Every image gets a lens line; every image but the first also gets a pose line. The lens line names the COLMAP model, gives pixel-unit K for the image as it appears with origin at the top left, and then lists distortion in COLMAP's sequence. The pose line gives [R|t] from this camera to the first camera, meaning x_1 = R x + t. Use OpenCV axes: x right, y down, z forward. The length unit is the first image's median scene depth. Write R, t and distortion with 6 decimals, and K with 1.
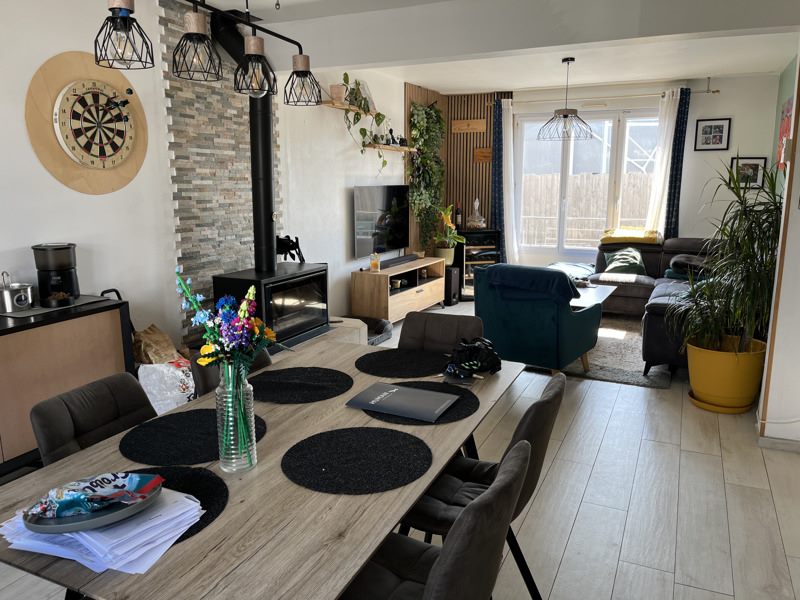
lens RADIAL K [[619.8, 0, 400.0], [0, 619.8, 300.0], [0, 0, 1]] dist [-0.041662, 0.000000]
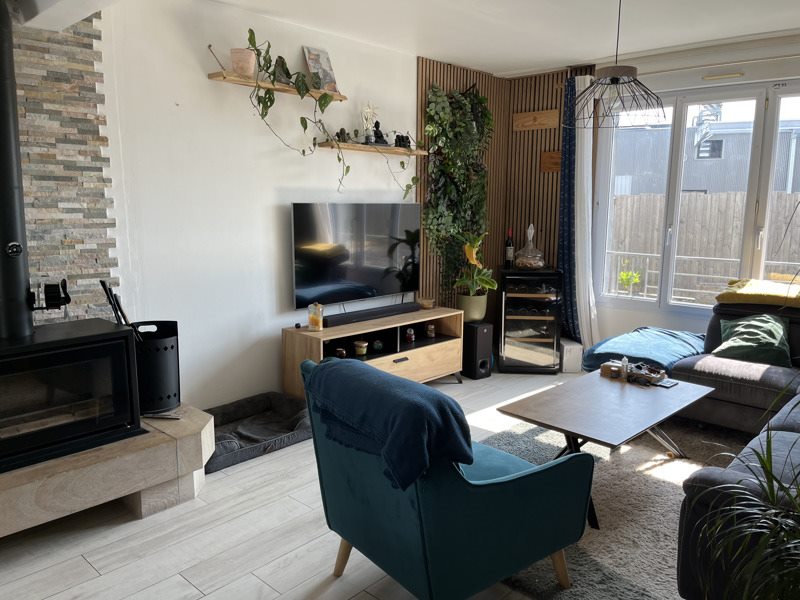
lens RADIAL K [[610.5, 0, 400.0], [0, 610.5, 300.0], [0, 0, 1]] dist [-0.004322, -0.006376]
pose [[0.951366, 0.057912, -0.302571, 0.209004], [-0.066899, 0.997571, -0.019415, -0.061267], [0.300711, 0.038713, 0.952929, 0.337217]]
